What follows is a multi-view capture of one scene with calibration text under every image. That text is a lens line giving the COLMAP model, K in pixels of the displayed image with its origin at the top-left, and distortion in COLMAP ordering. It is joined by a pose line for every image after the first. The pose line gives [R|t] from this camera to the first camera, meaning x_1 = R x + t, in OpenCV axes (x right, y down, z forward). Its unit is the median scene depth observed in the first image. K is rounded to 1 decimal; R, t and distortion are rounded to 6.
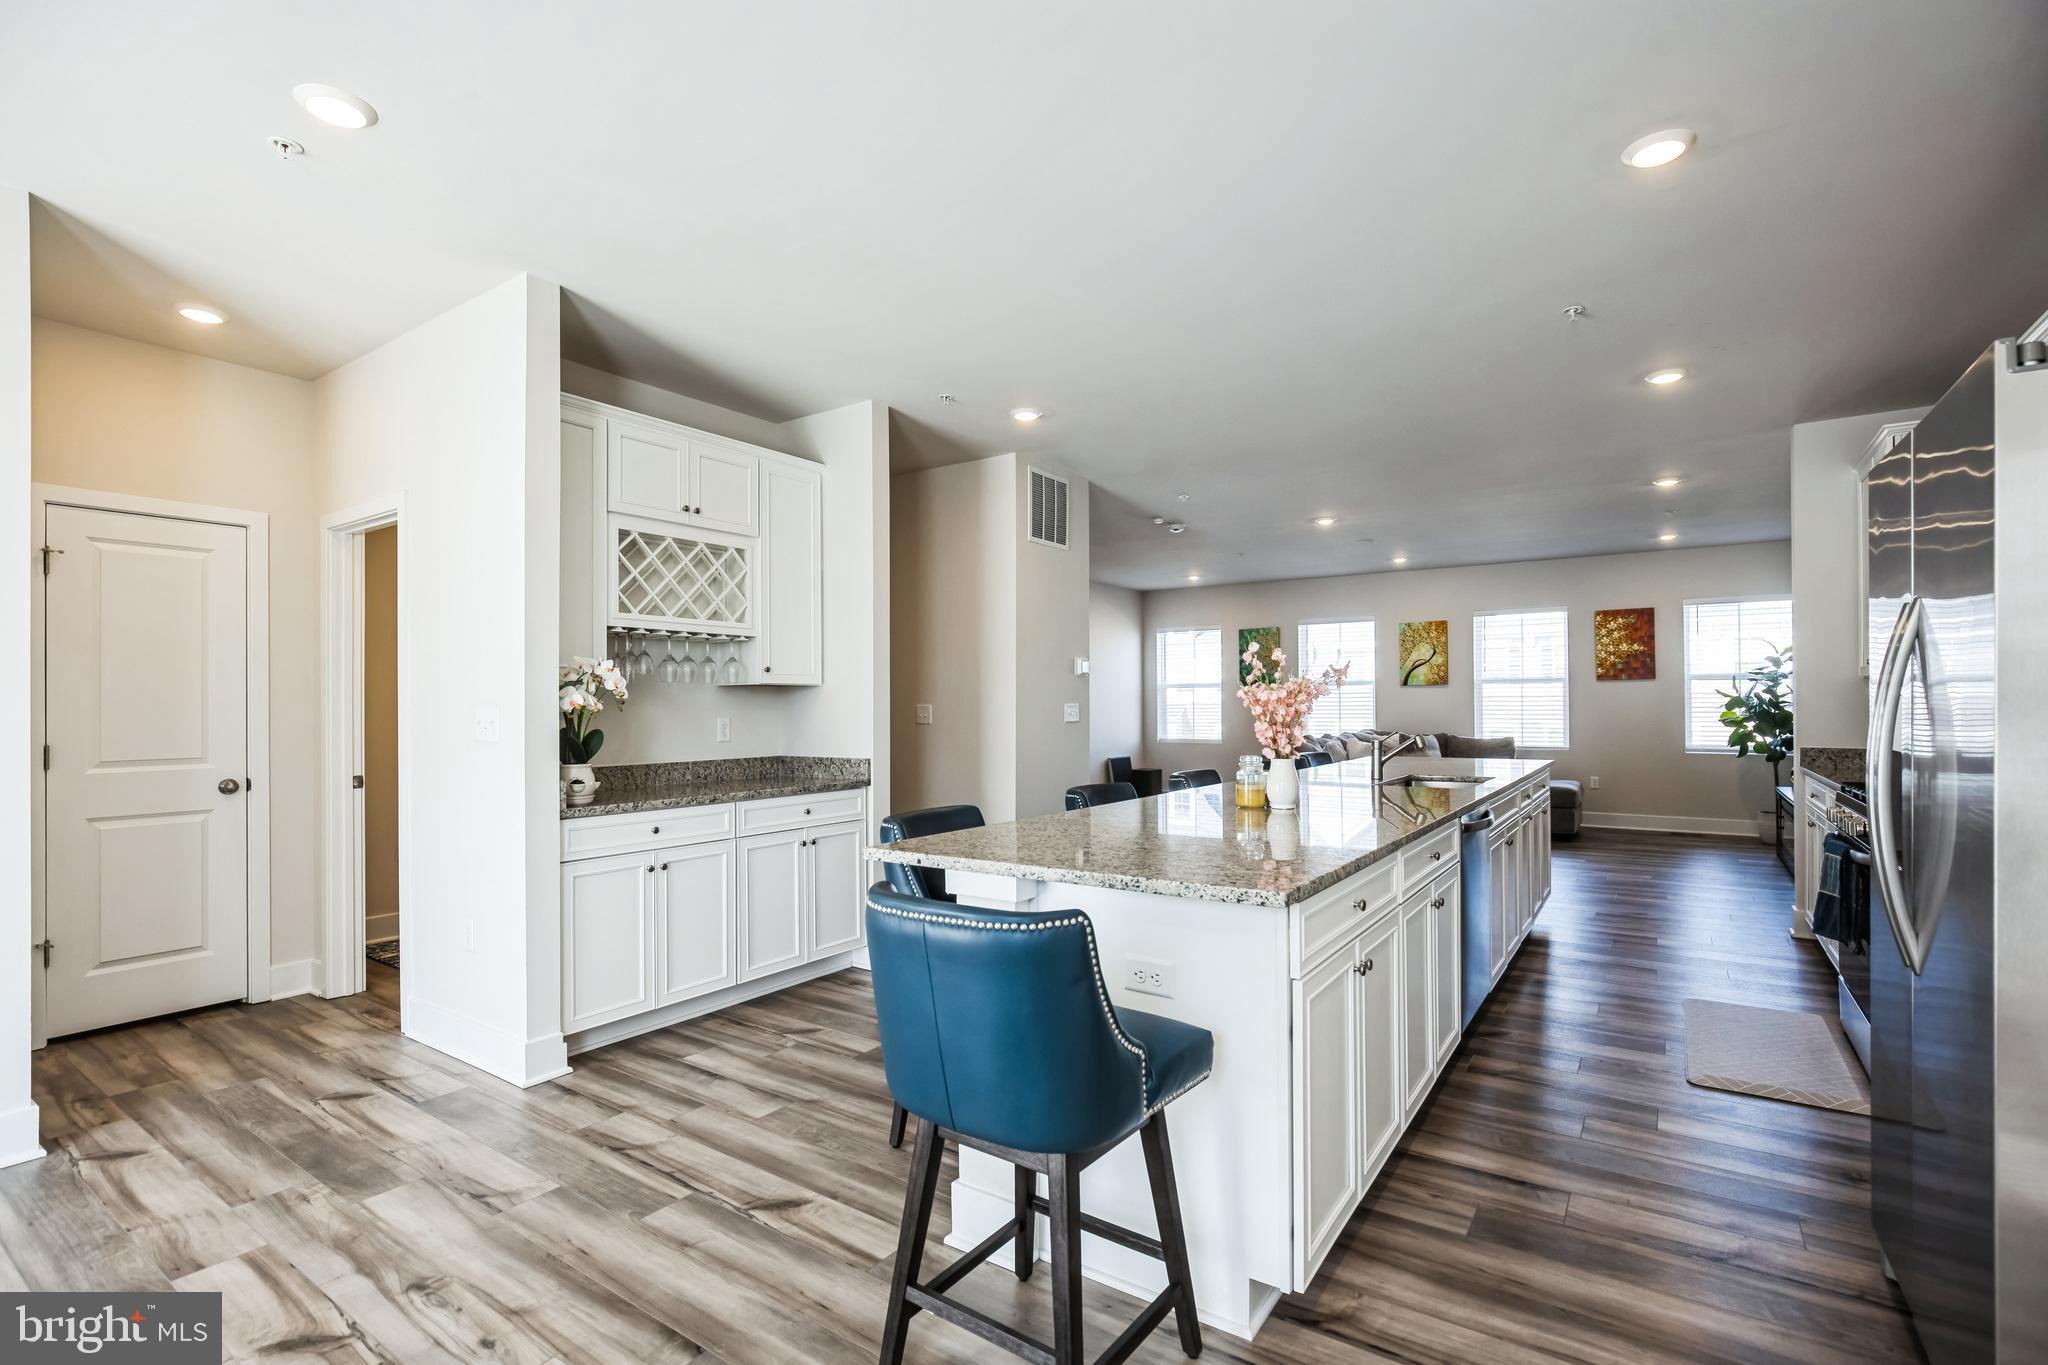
lens RADIAL K [[940.0, 0, 1015.5], [0, 940.0, 692.3], [0, 0, 1]] dist [-0.010395, 0.000060]
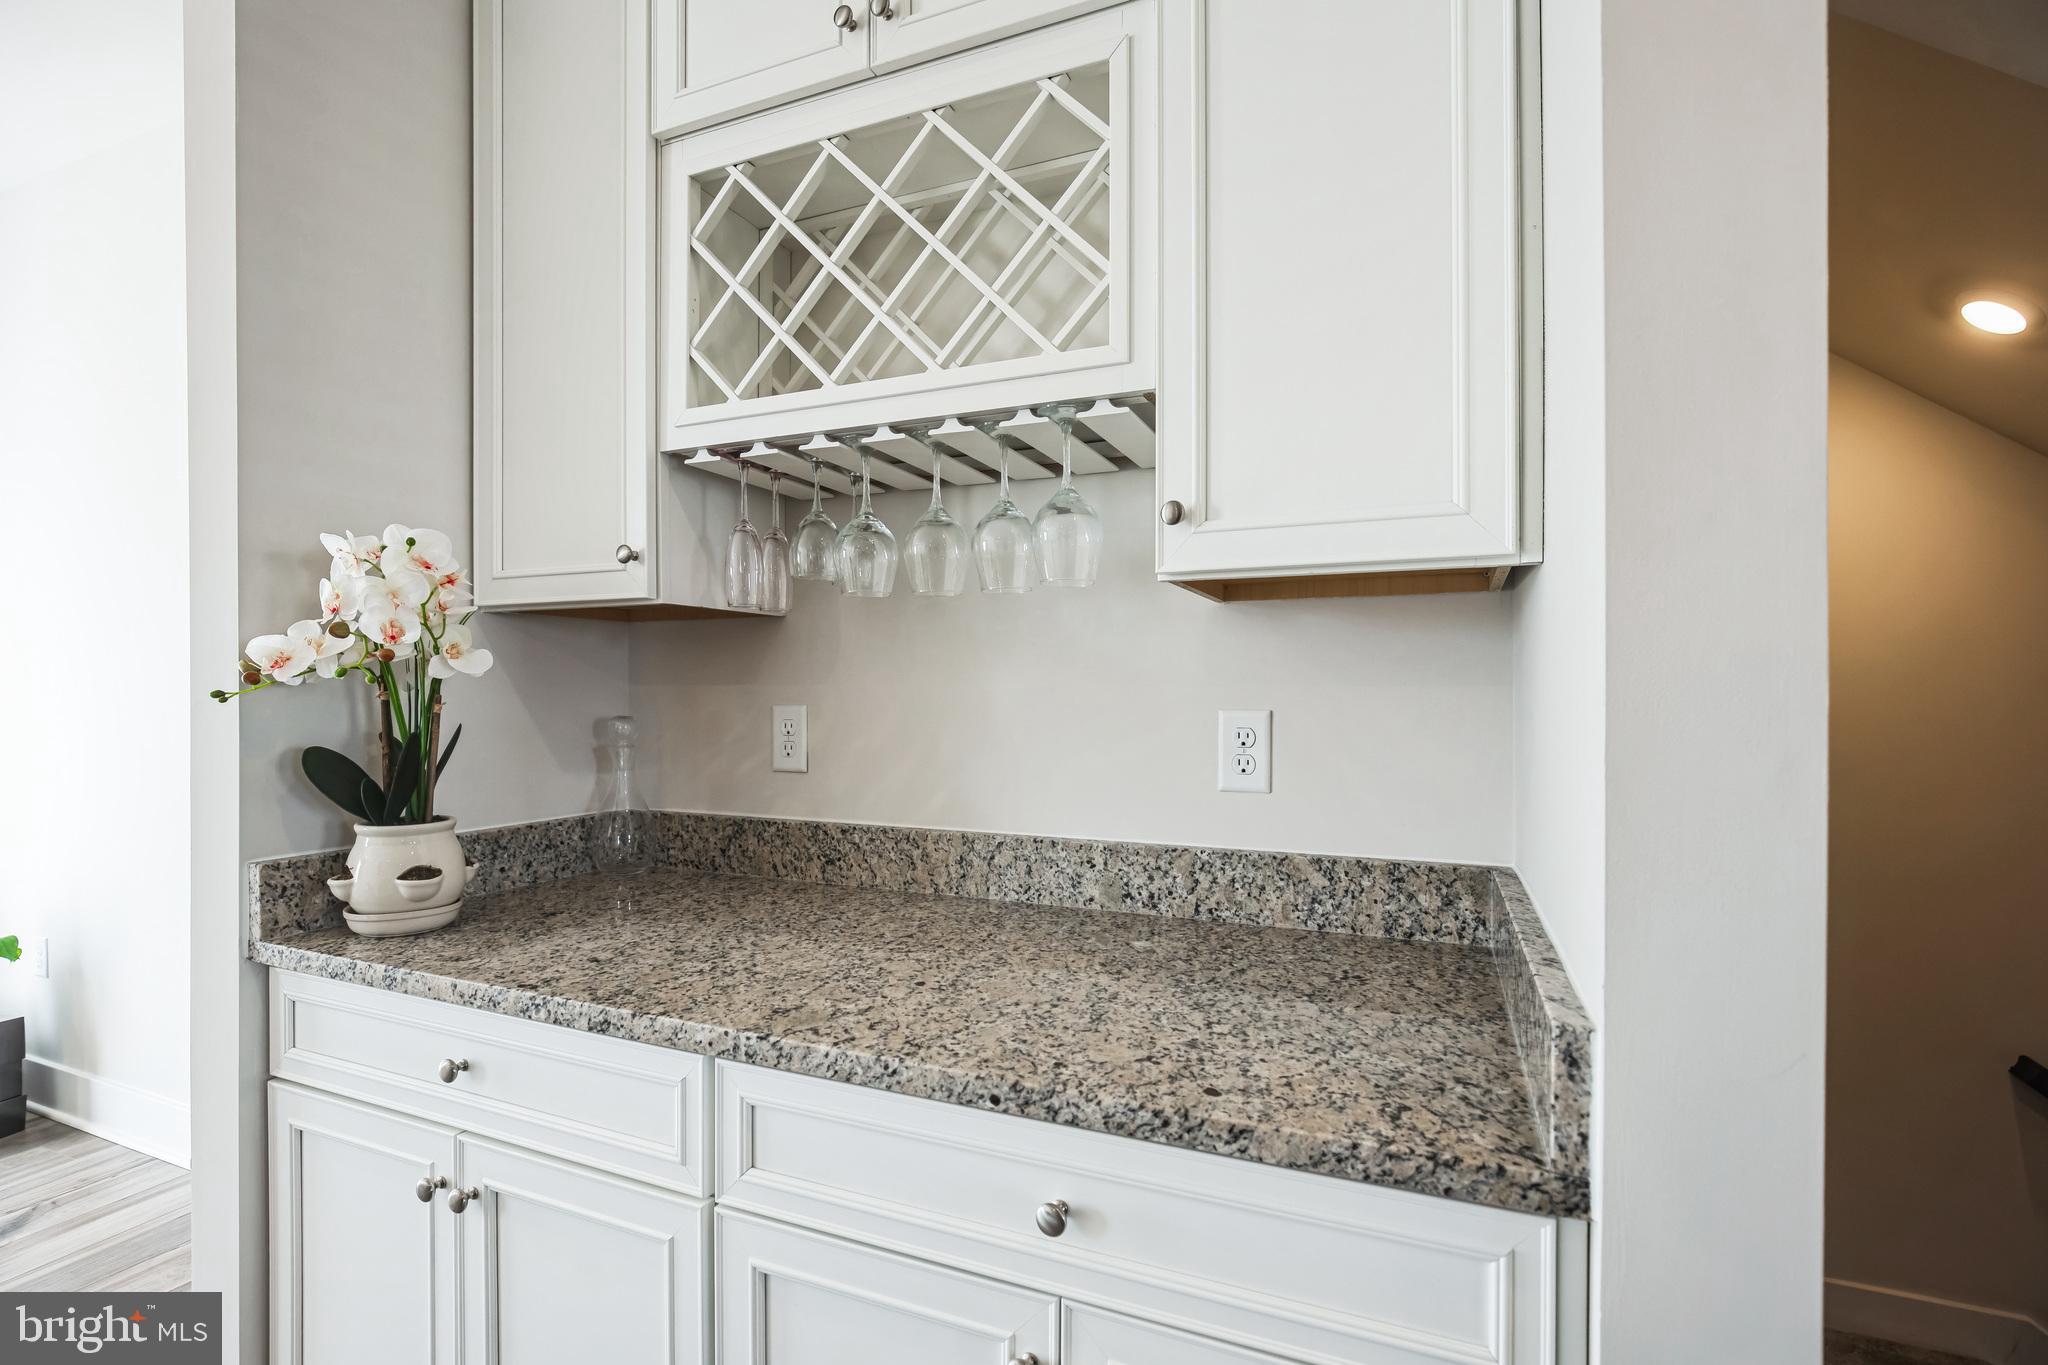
lens RADIAL K [[940.0, 0, 1066.7], [0, 940.0, 690.0], [0, 0, 1]] dist [-0.010395, 0.000060]
pose [[0.202139, 0.008259, -0.979322, -0.037056], [0.009641, 0.999899, 0.010423, 0.019792], [0.979309, -0.011549, 0.202039, 0.998503]]
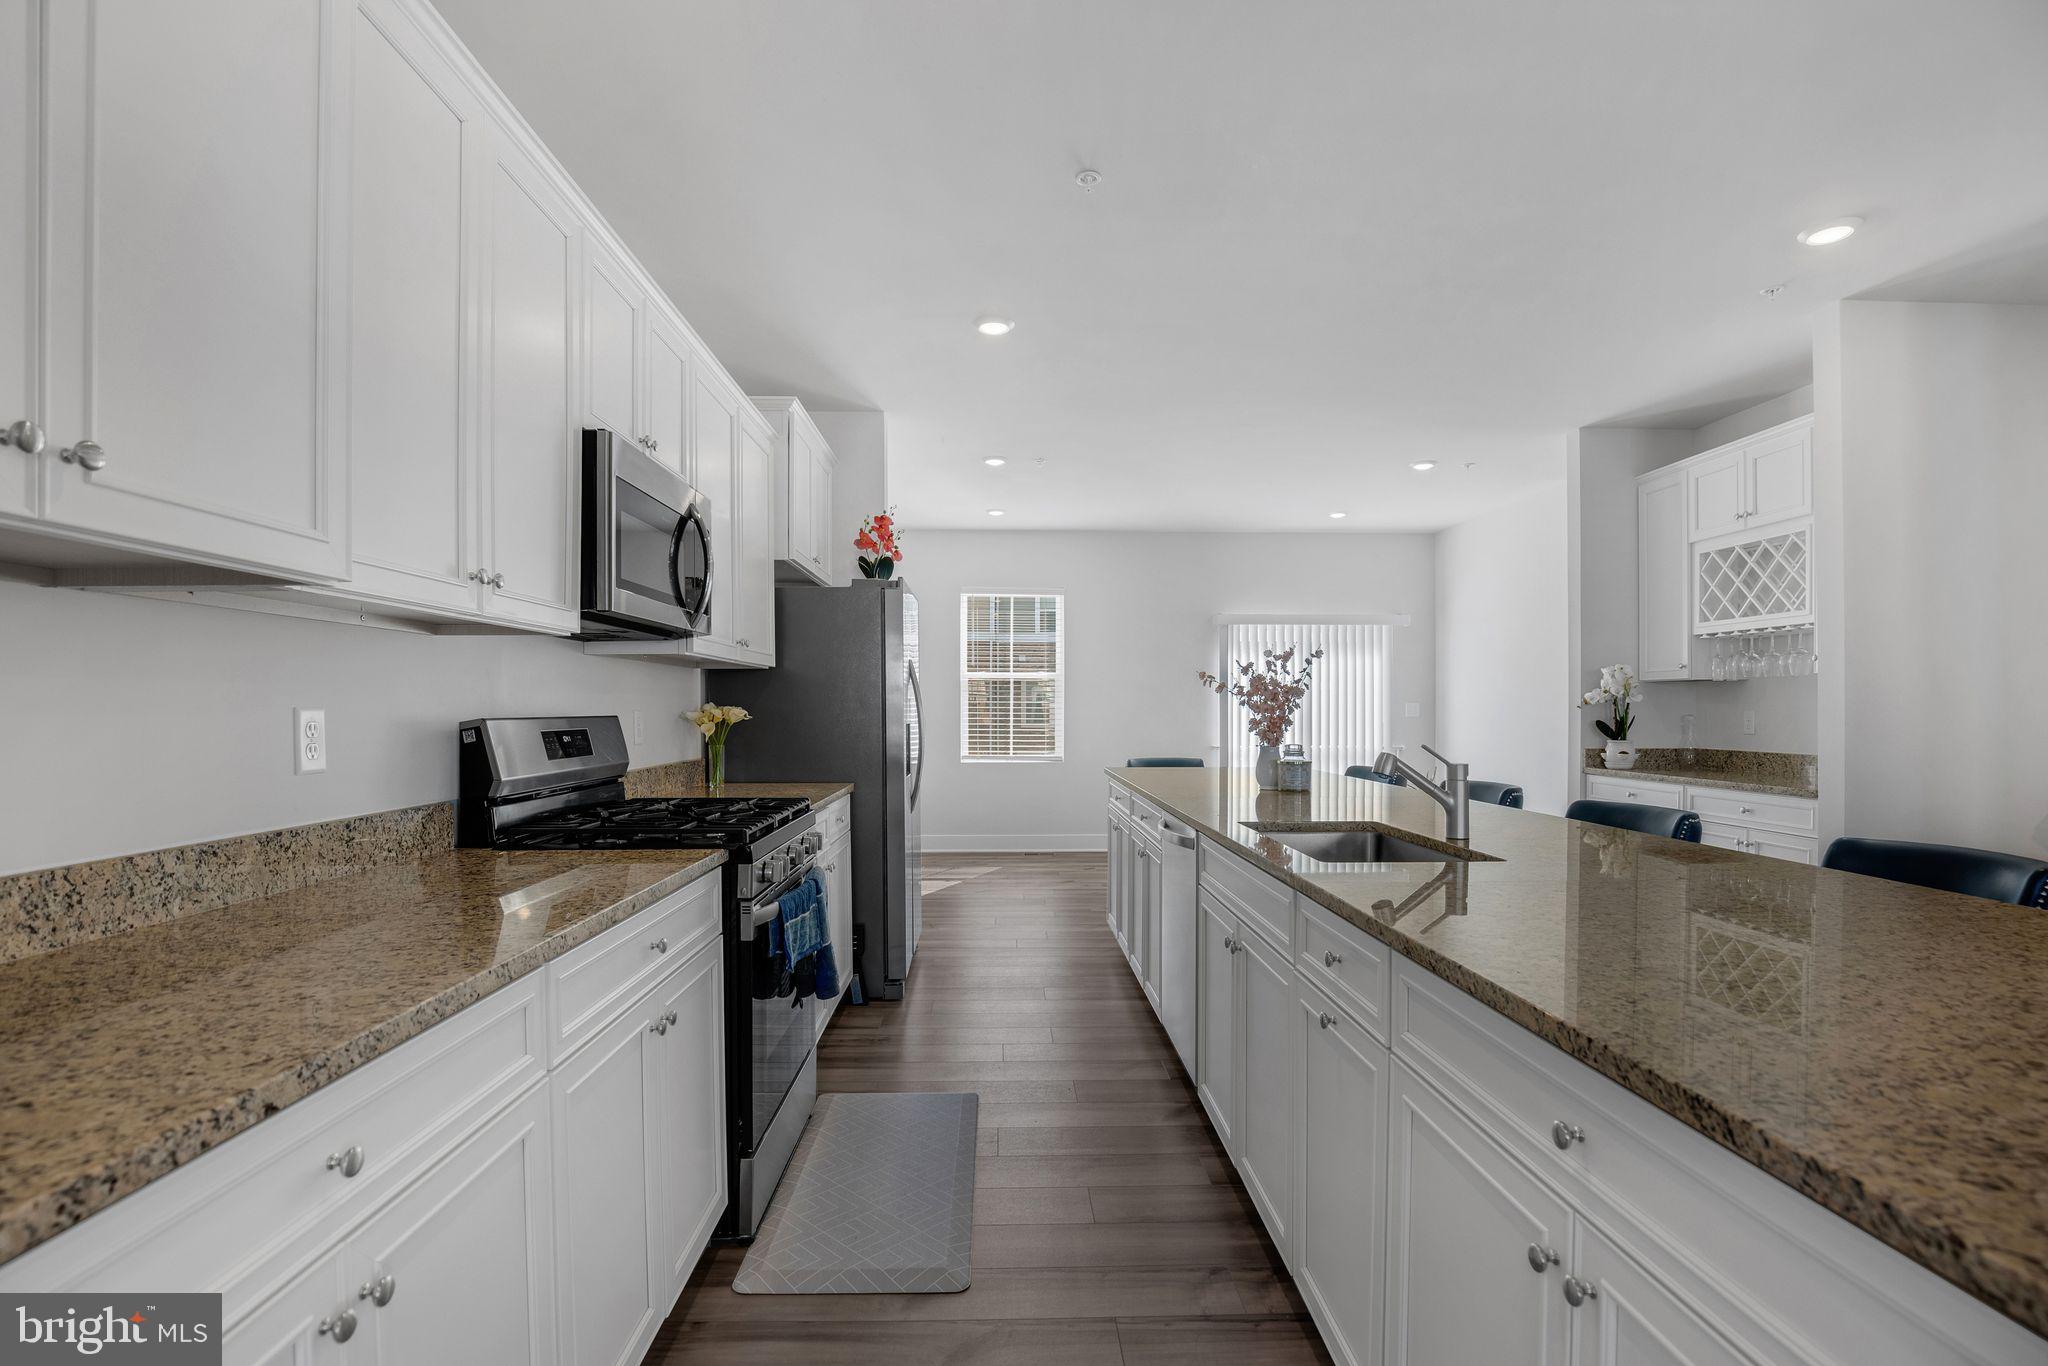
lens RADIAL K [[1016.1, 0, 1025.8], [0, 1016.1, 726.6], [0, 0, 1]] dist [0.000703, -0.000029]
pose [[-0.808252, 0.018331, -0.588552, 1.004107], [0.014885, 0.999832, 0.010699, 0.022225], [0.588649, -0.000113, -0.808389, 1.453861]]
